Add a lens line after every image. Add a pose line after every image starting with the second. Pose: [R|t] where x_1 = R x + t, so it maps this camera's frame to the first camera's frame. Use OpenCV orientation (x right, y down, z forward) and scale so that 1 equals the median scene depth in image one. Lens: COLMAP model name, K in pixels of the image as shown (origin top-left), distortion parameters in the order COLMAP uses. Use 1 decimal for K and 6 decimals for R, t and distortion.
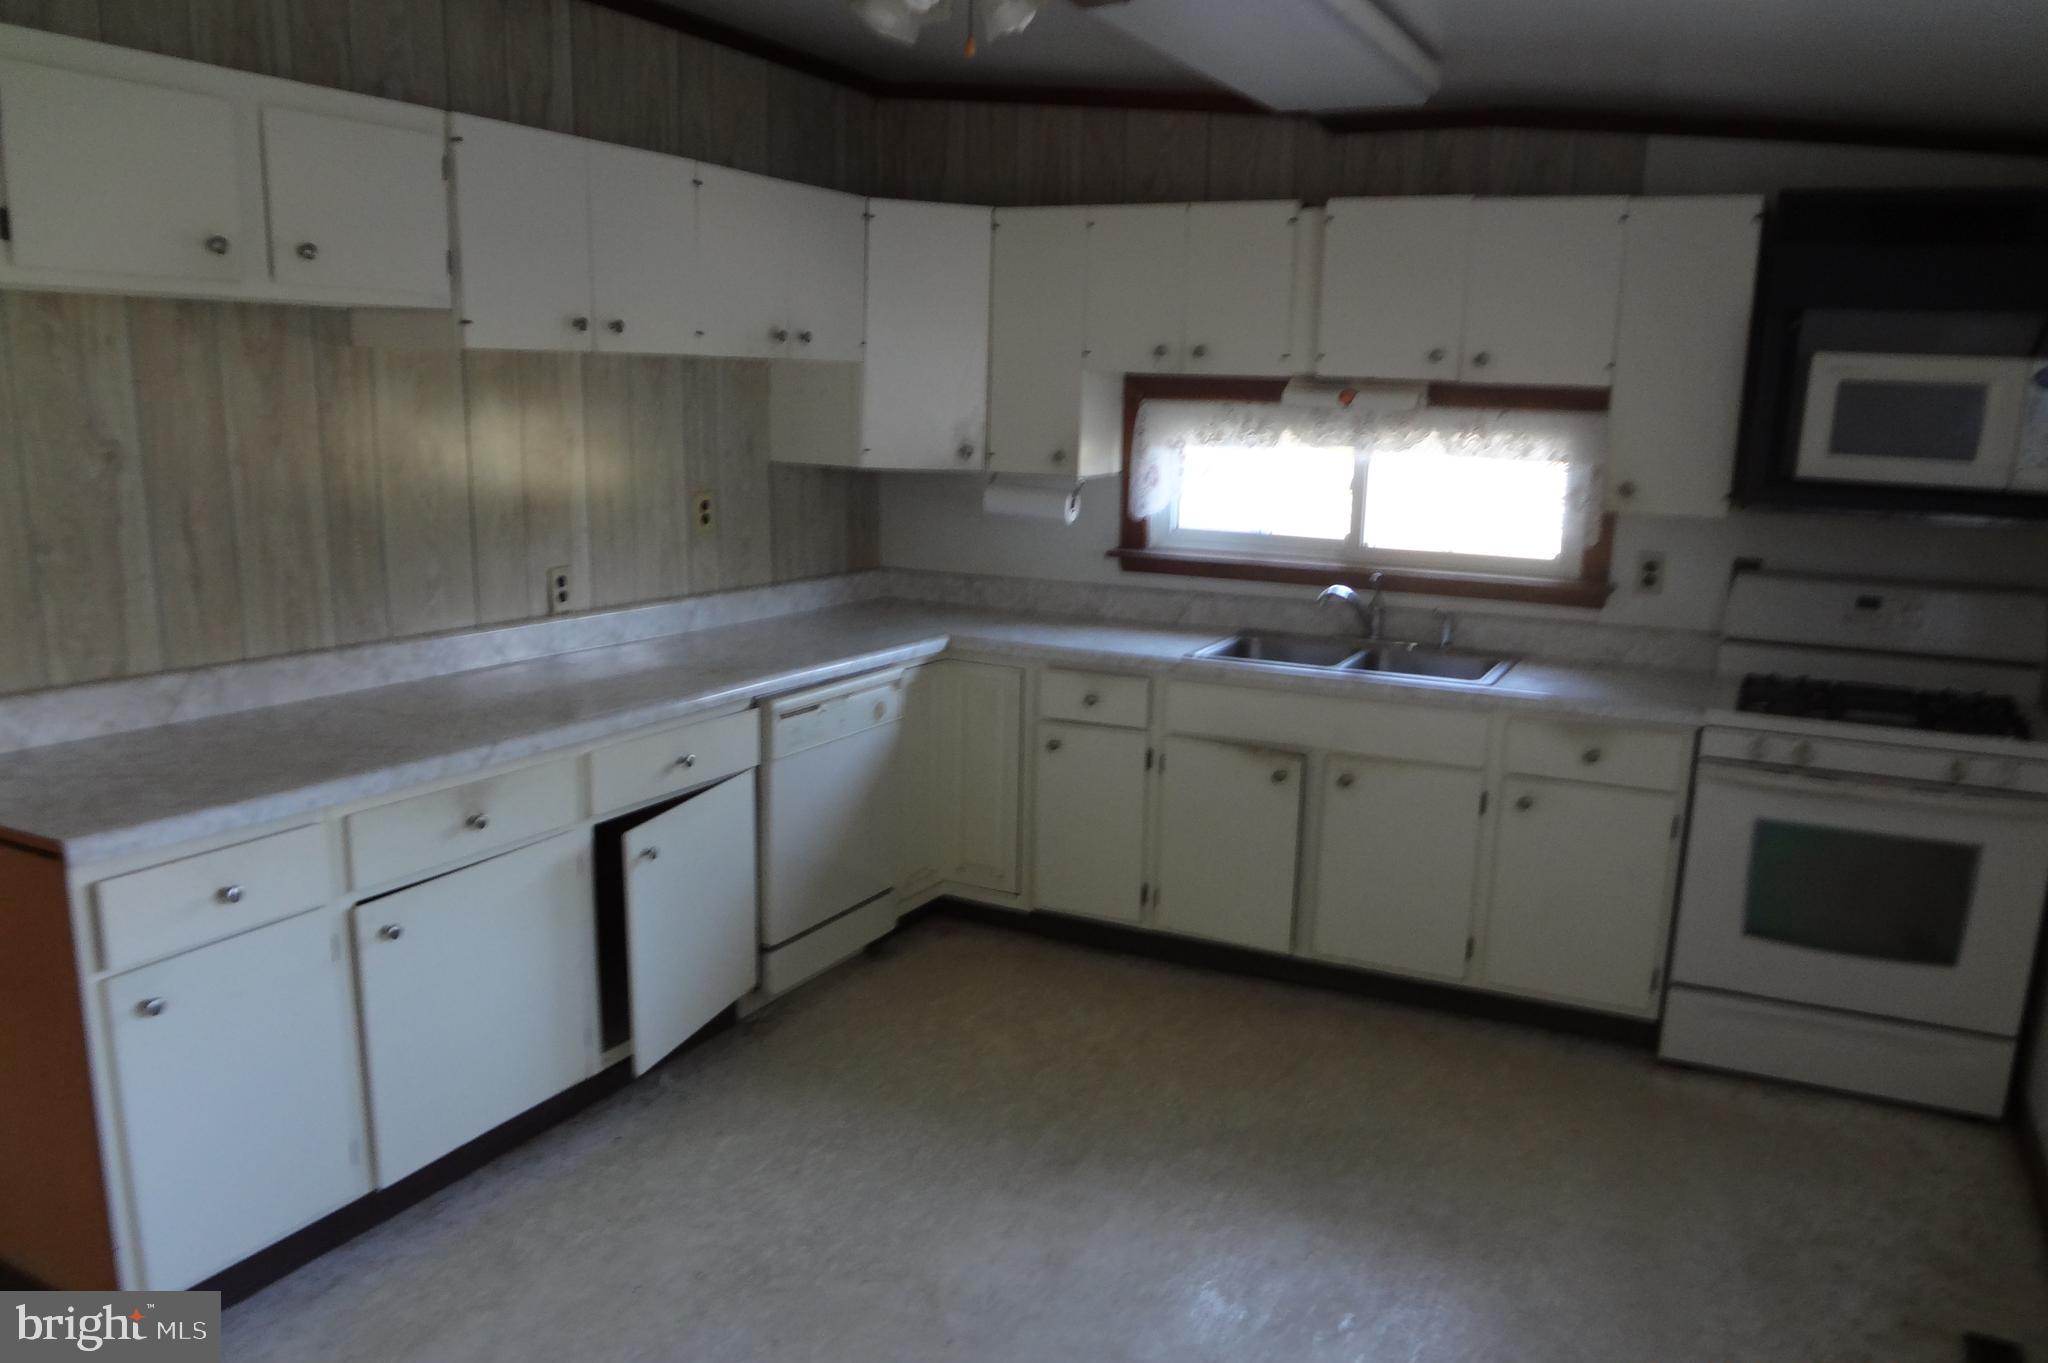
lens RADIAL K [[1554.2, 0, 1024.0], [0, 1554.2, 681.5], [0, 0, 1]] dist [-0.093685, 0.060252]
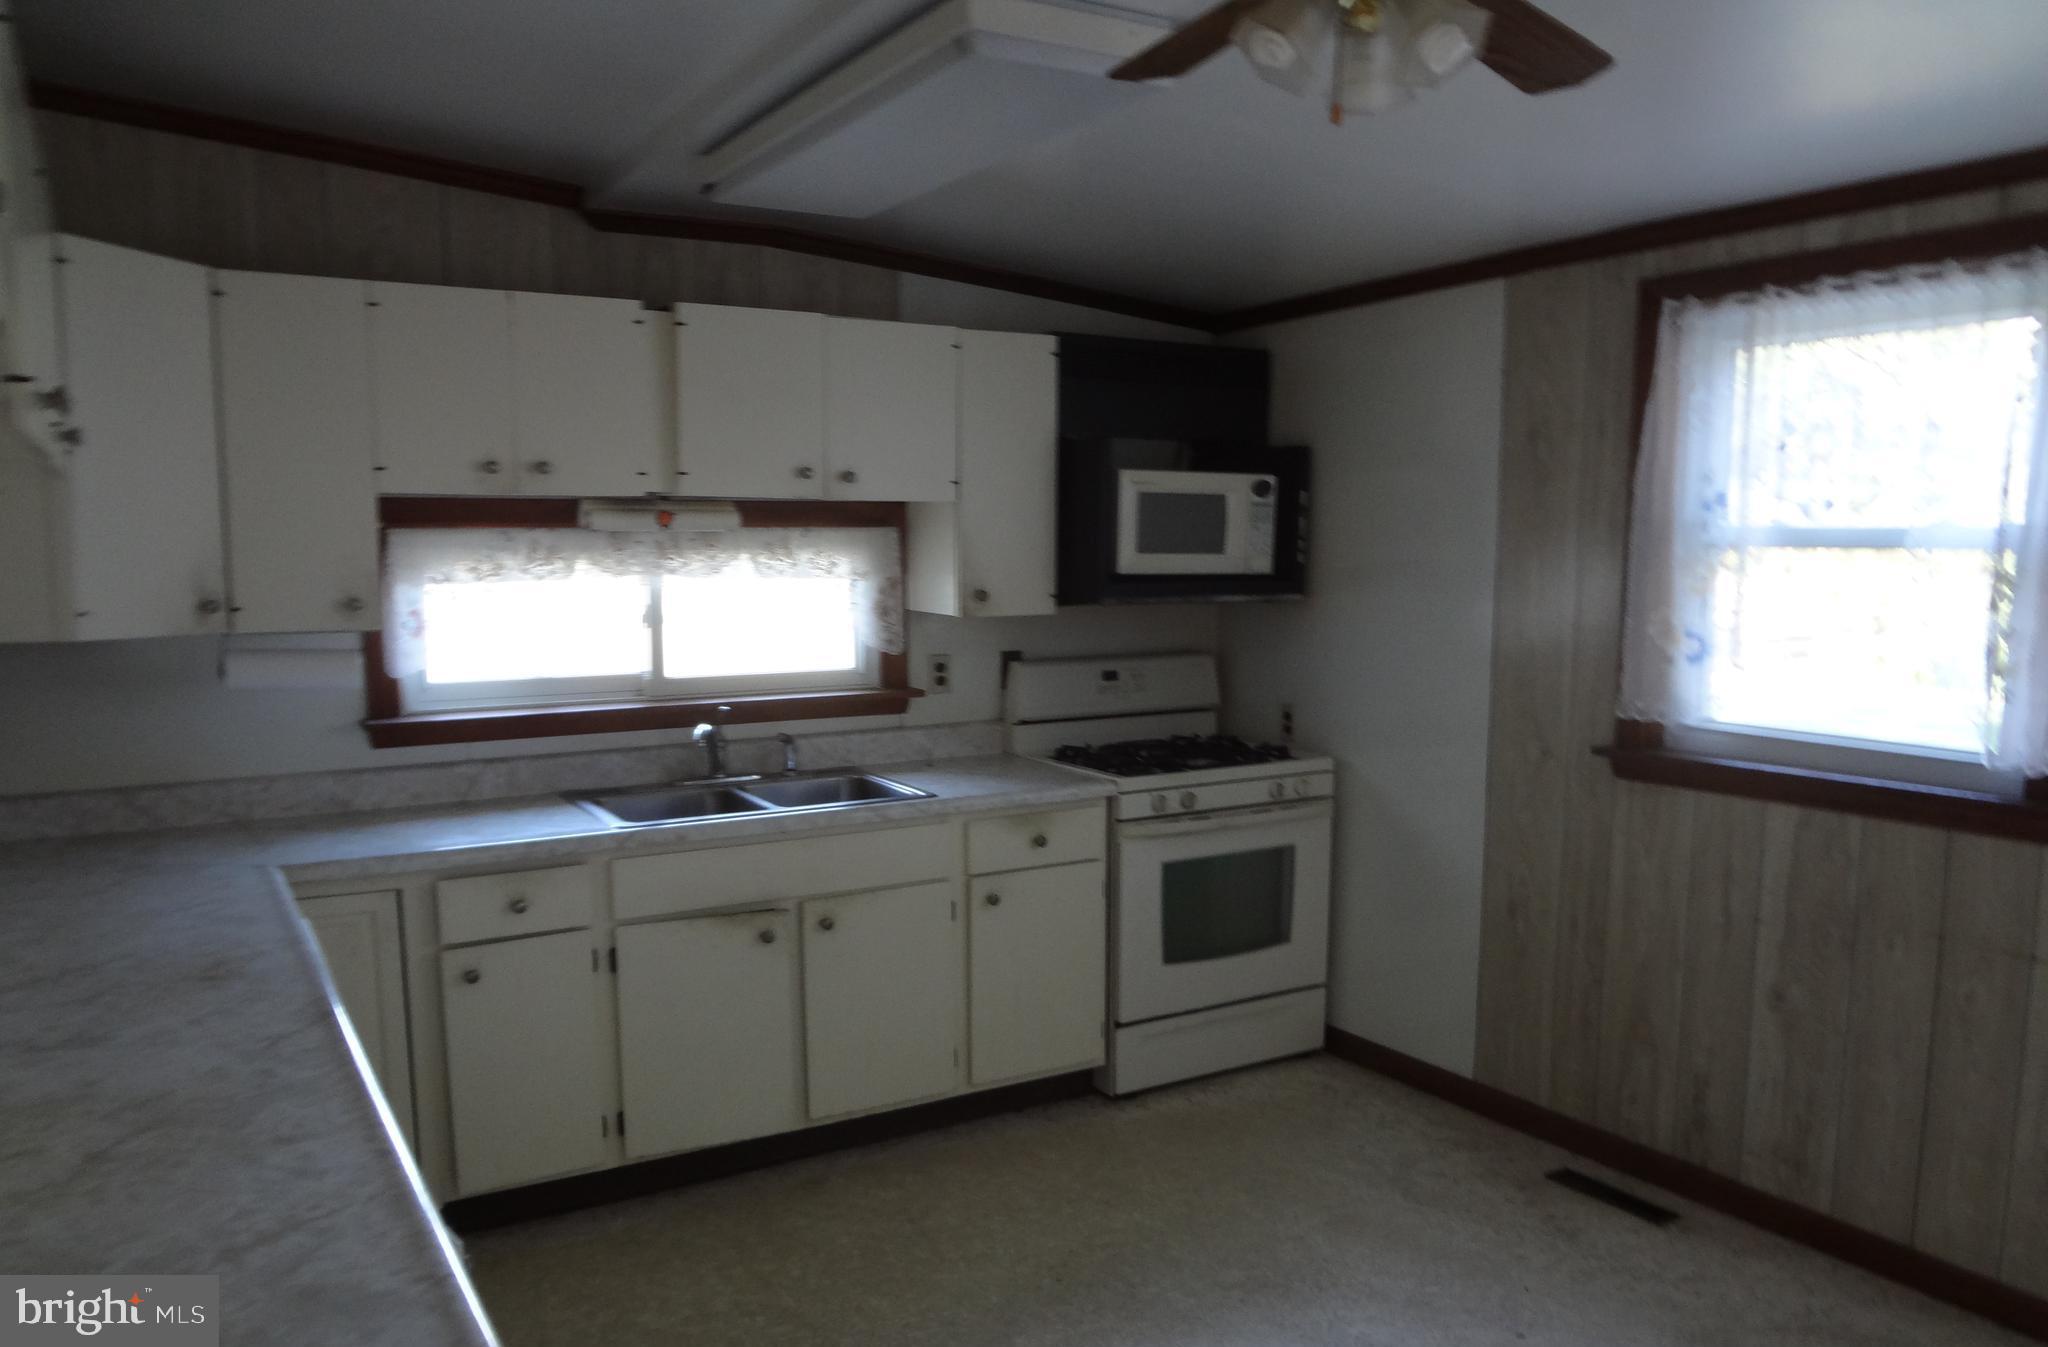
lens RADIAL K [[1547.7, 0, 1024.2], [0, 1547.7, 694.7], [0, 0, 1]] dist [-0.027404, 0.001346]
pose [[0.538583, -0.109101, 0.835479, -0.468601], [0.170250, 0.985220, 0.018905, -0.065753], [-0.825193, 0.132058, 0.549197, 0.351196]]
